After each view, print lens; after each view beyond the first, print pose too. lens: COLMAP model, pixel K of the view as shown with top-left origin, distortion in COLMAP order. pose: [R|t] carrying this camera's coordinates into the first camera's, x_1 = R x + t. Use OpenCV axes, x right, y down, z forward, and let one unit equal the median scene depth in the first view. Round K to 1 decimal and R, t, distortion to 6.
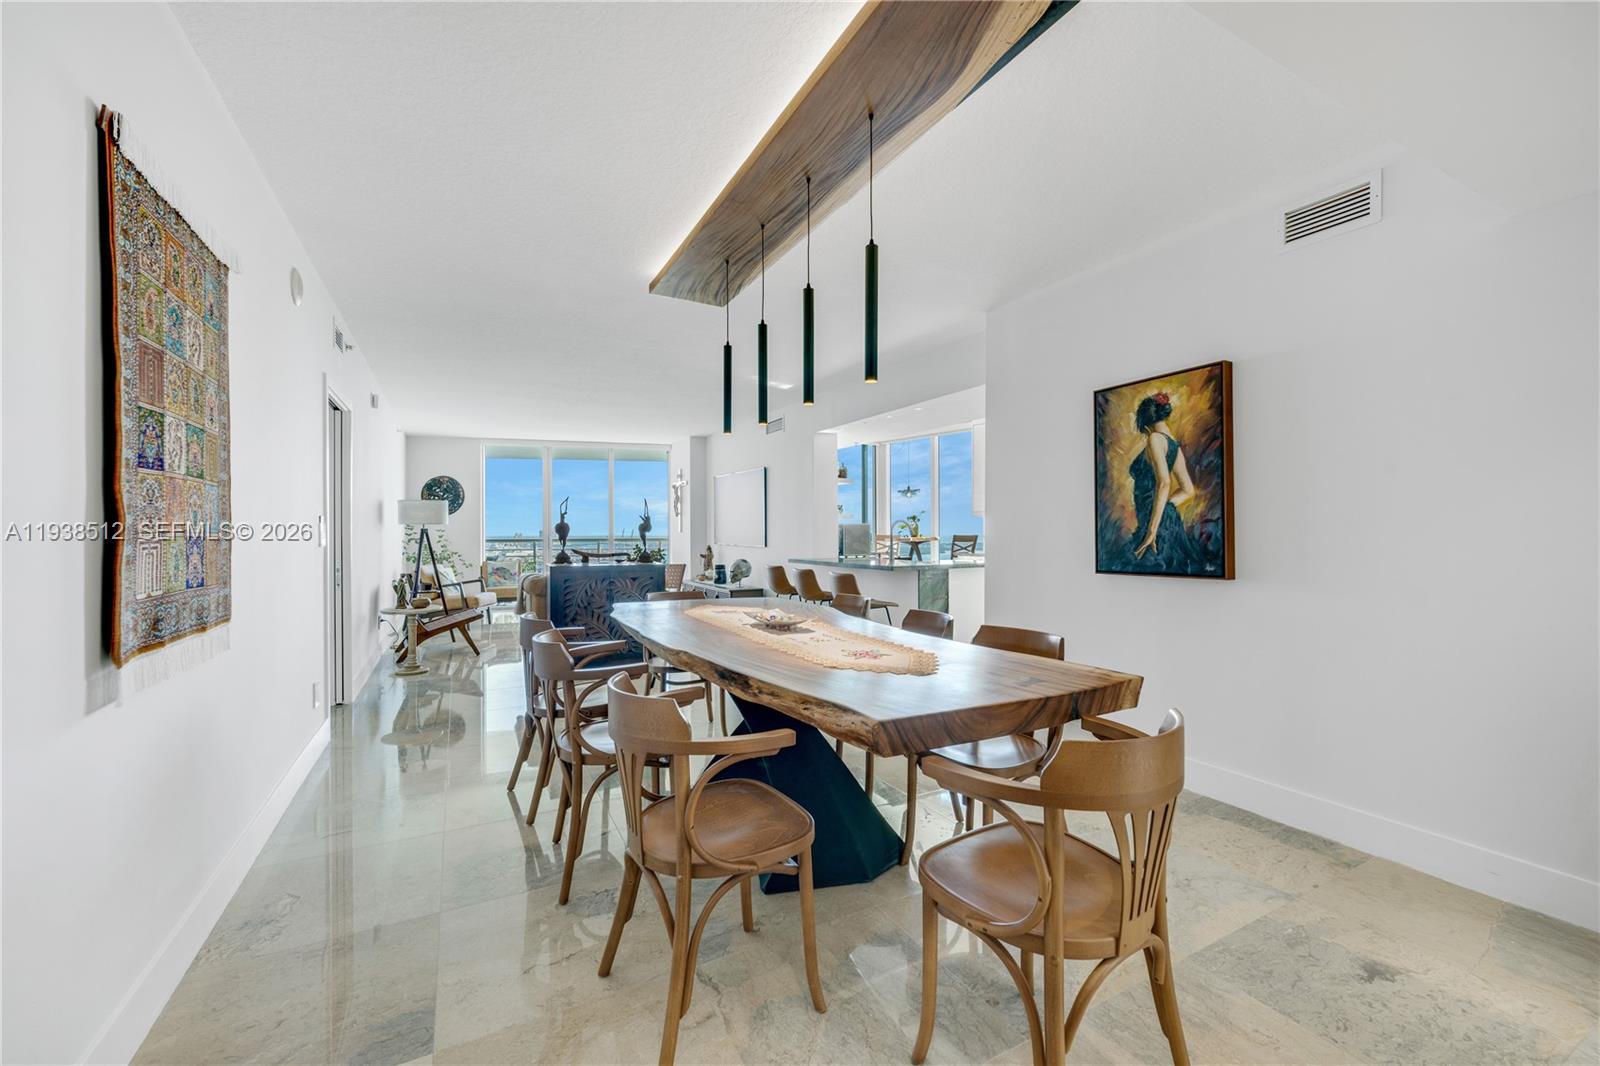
lens RADIAL K [[643.8, 0, 800.4], [0, 643.8, 532.1], [0, 0, 1]] dist [-0.005280, 0.000377]
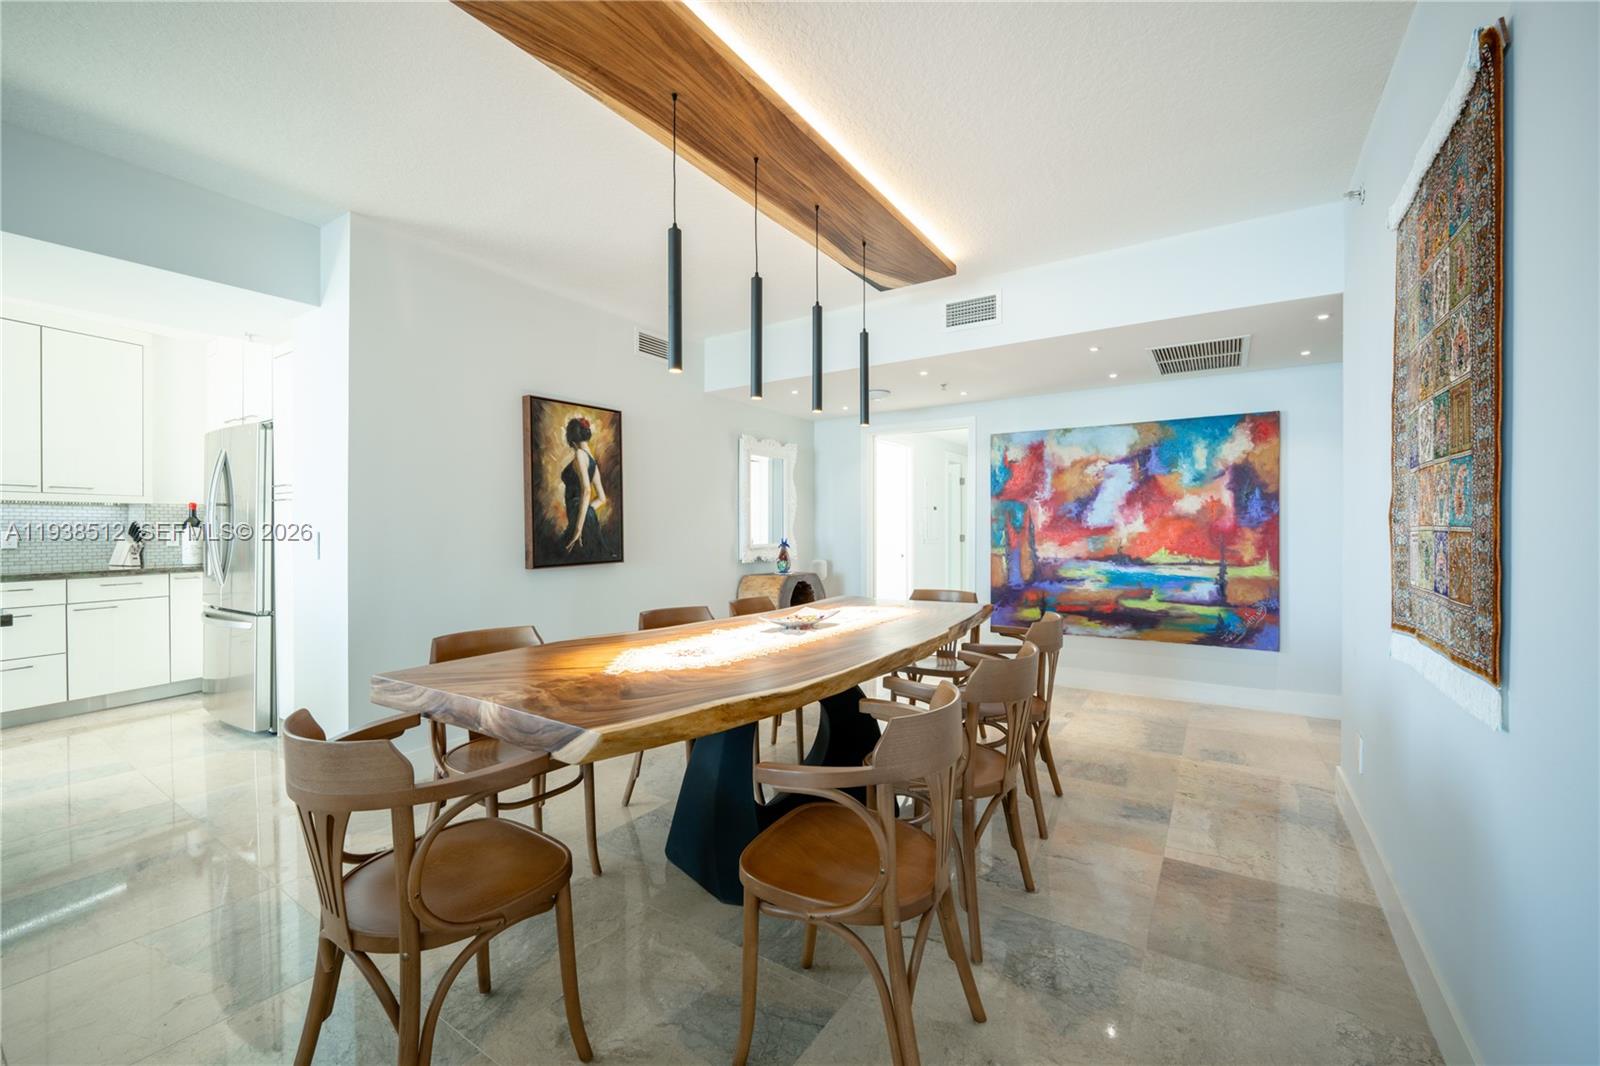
lens RADIAL K [[643.8, 0, 801.7], [0, 643.8, 528.9], [0, 0, 1]] dist [-0.005280, 0.000377]
pose [[-0.472829, 0.001966, 0.881152, -0.725608], [0.004364, 0.999990, 0.000111, 0.000071], [-0.881144, 0.003898, -0.472833, 1.190514]]
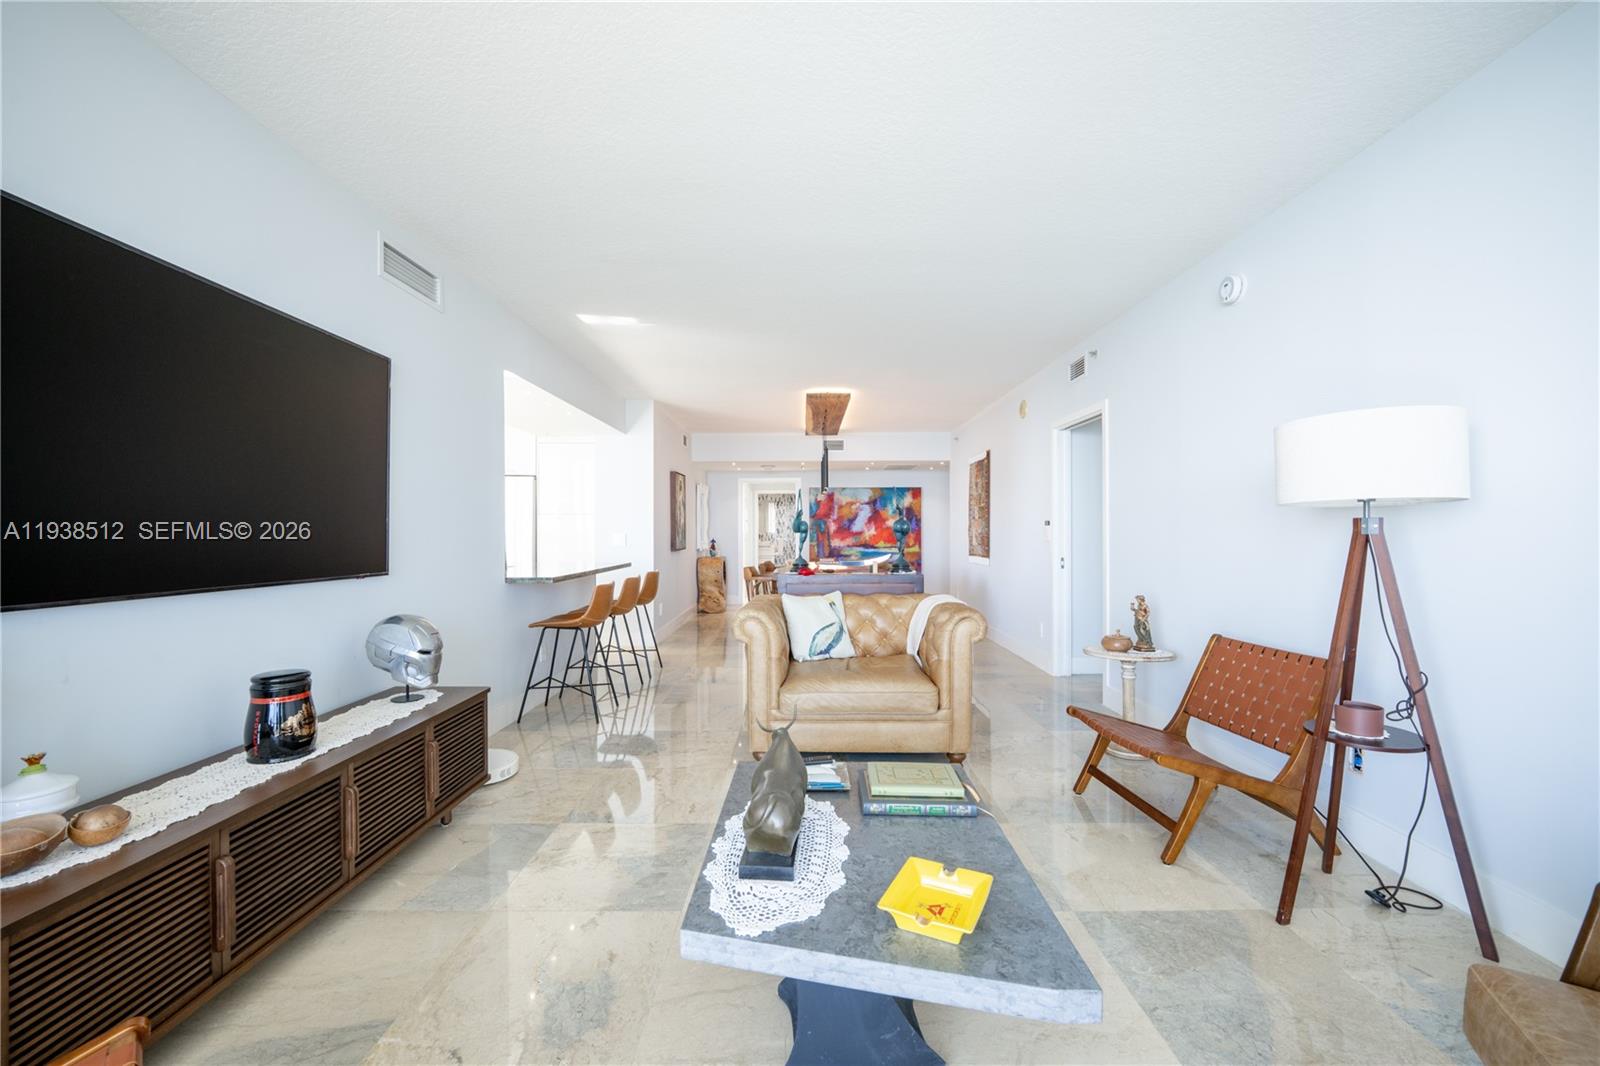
lens RADIAL K [[643.8, 0, 792.0], [0, 643.8, 534.7], [0, 0, 1]] dist [-0.005280, 0.000377]
pose [[-0.871388, 0.001916, 0.490591, -1.064674], [0.004911, 0.999976, 0.004818, -0.004207], [-0.490570, 0.006608, -0.871377, 2.809514]]
